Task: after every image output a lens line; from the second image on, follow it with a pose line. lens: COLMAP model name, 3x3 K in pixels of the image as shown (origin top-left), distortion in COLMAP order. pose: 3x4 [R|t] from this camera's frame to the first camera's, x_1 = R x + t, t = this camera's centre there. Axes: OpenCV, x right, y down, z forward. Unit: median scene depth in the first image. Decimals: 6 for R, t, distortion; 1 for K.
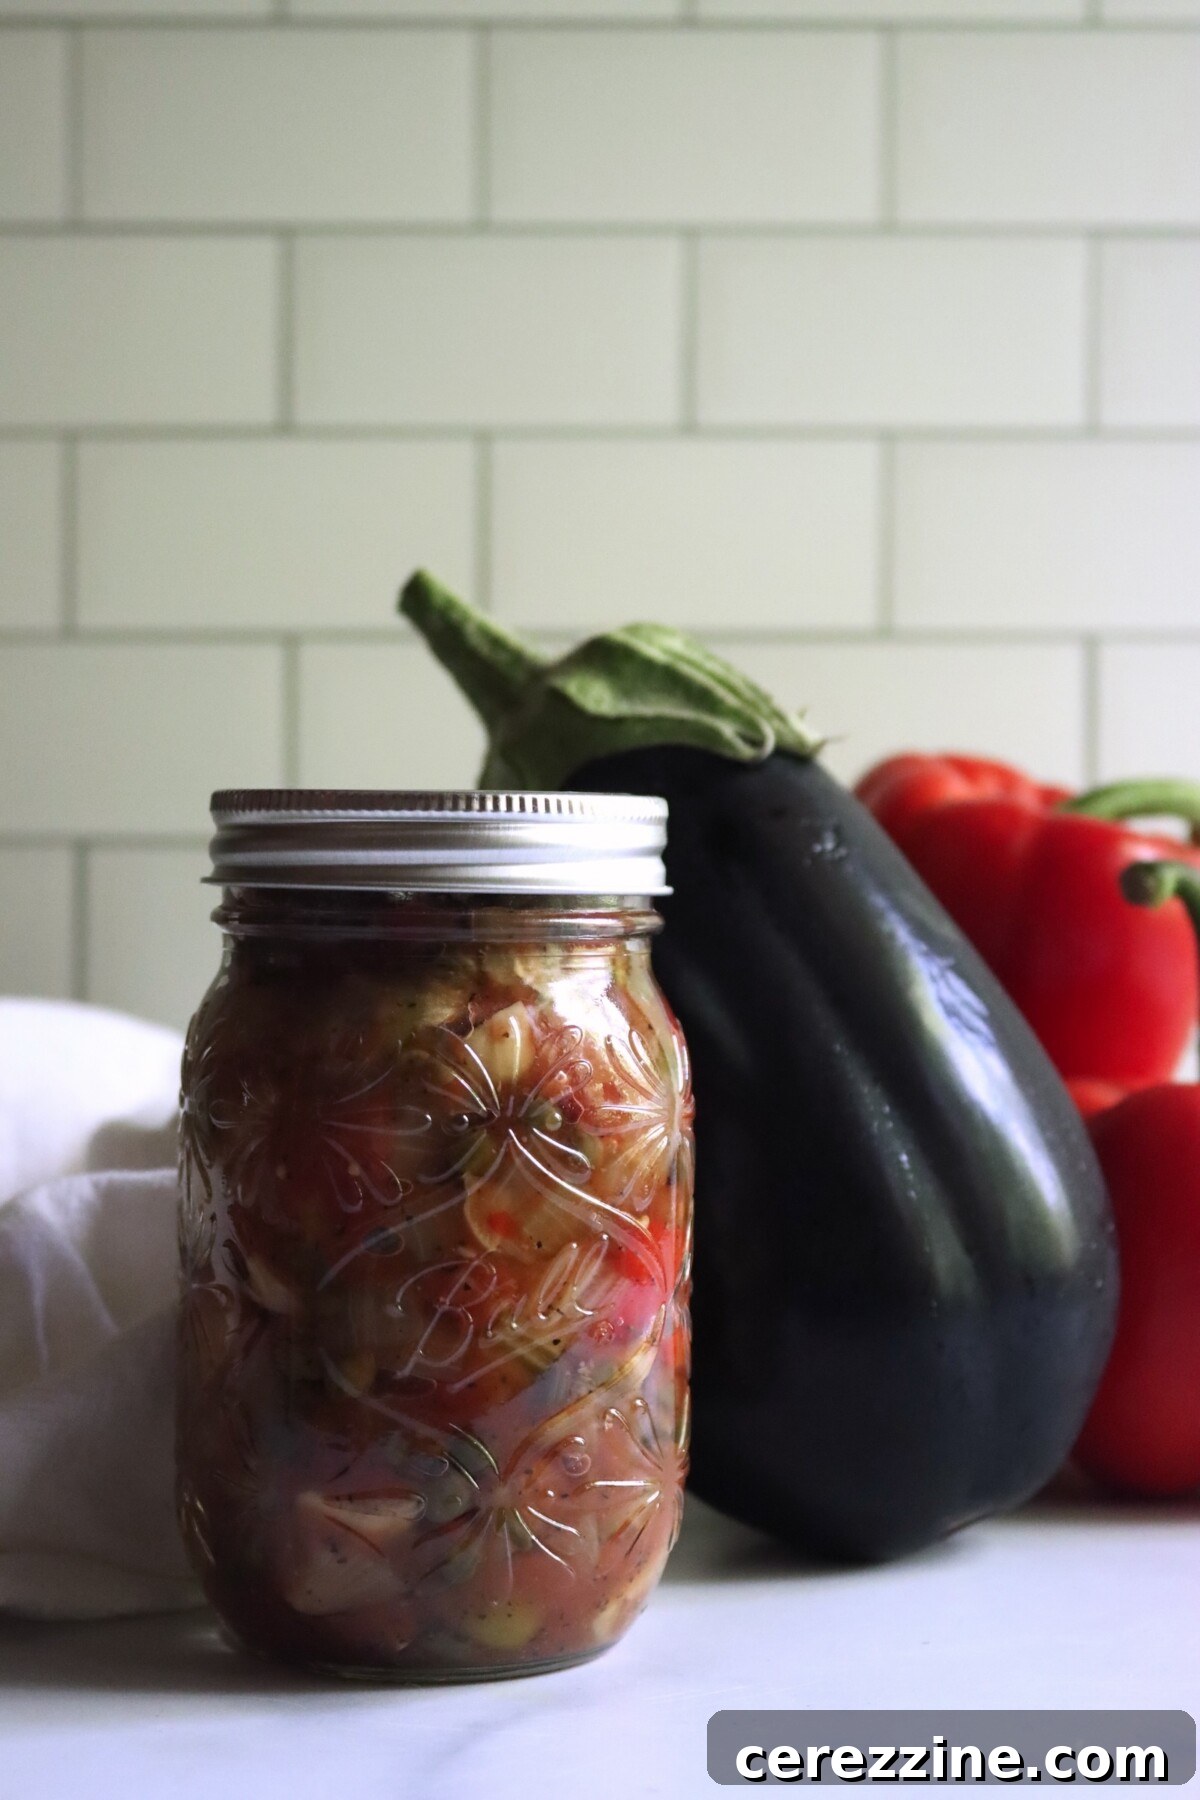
lens RADIAL K [[3253.5, 0, 600.0], [0, 3253.5, 900.0], [0, 0, 1]] dist [-0.167858, 0.163756]
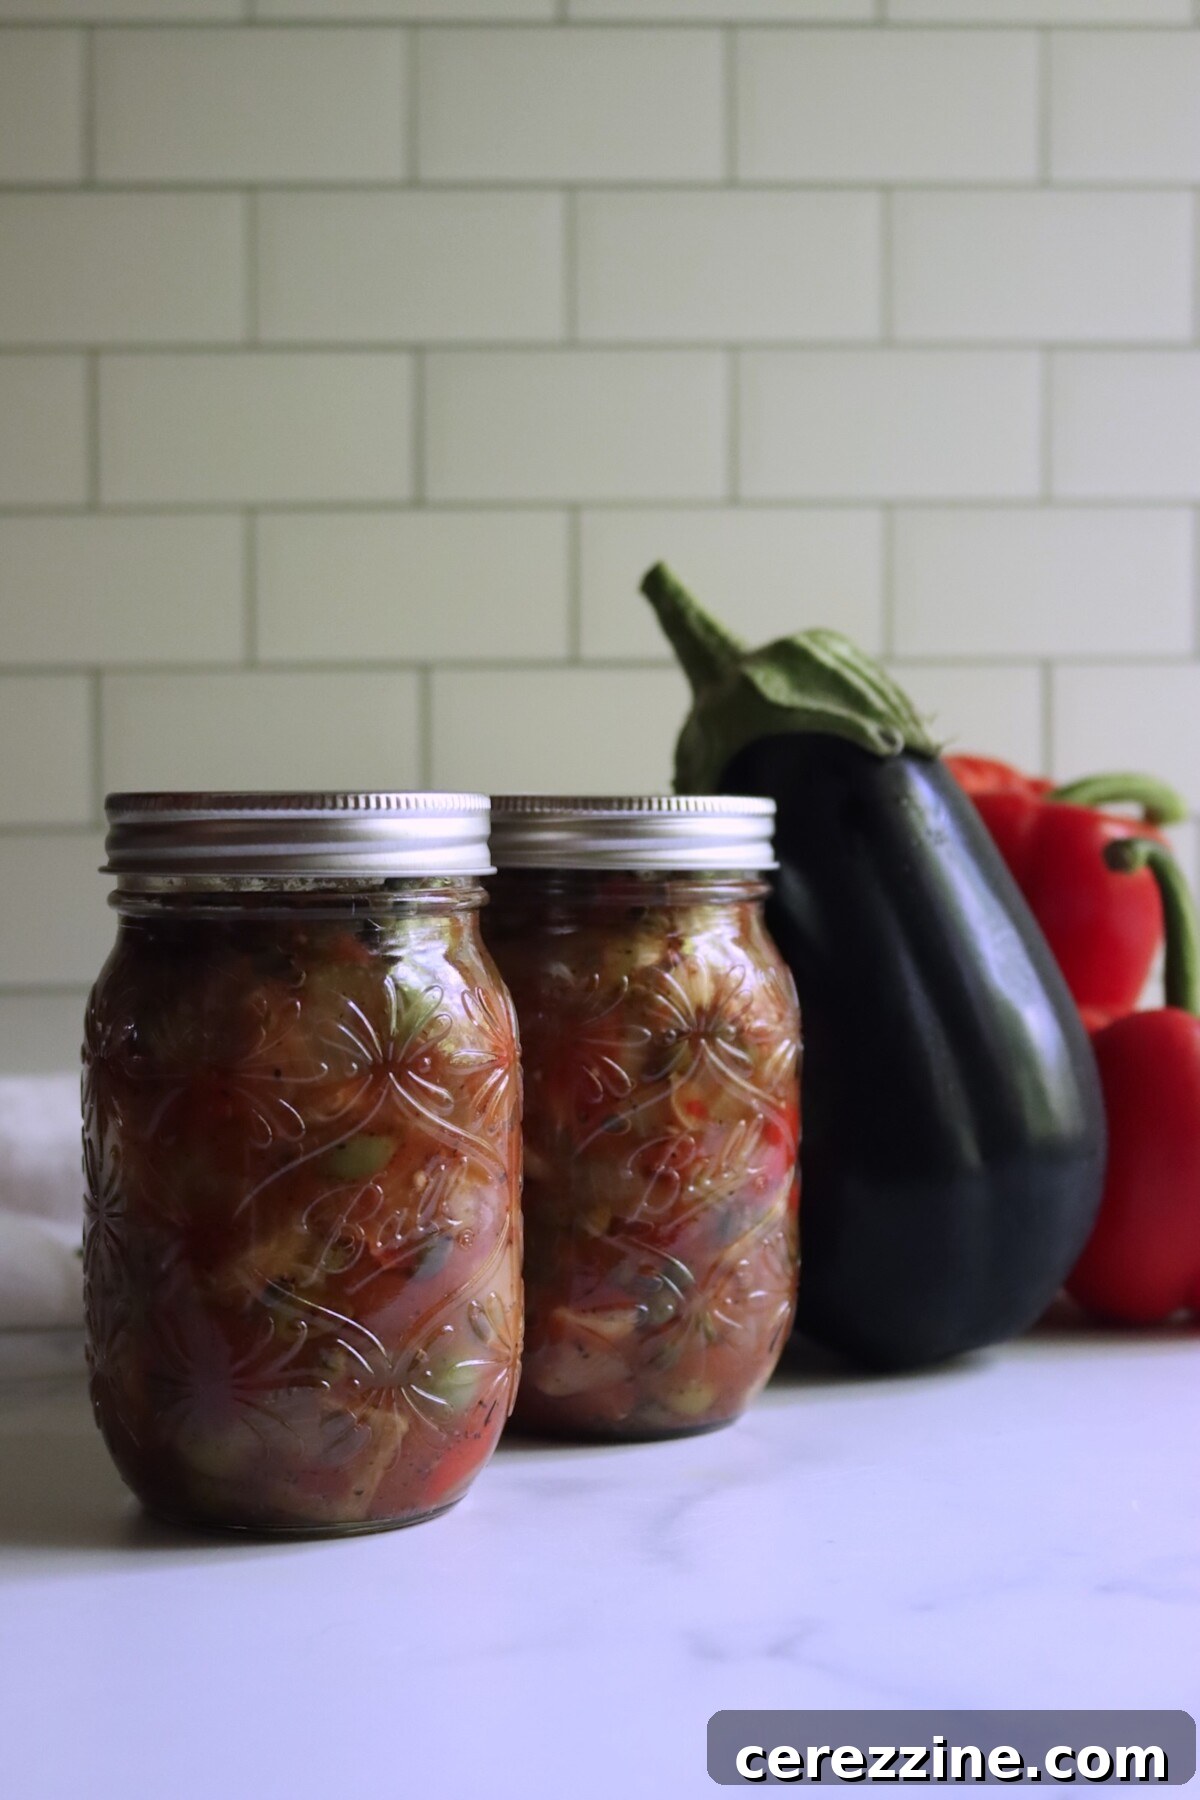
lens RADIAL K [[3253.5, 0, 600.0], [0, 3253.5, 900.0], [0, 0, 1]] dist [-0.167858, 0.163756]
pose [[0.996925, -0.017829, 0.076304, -0.175420], [0.016737, 0.999748, 0.014932, -0.011480], [-0.076551, -0.013609, 0.996973, -0.381117]]
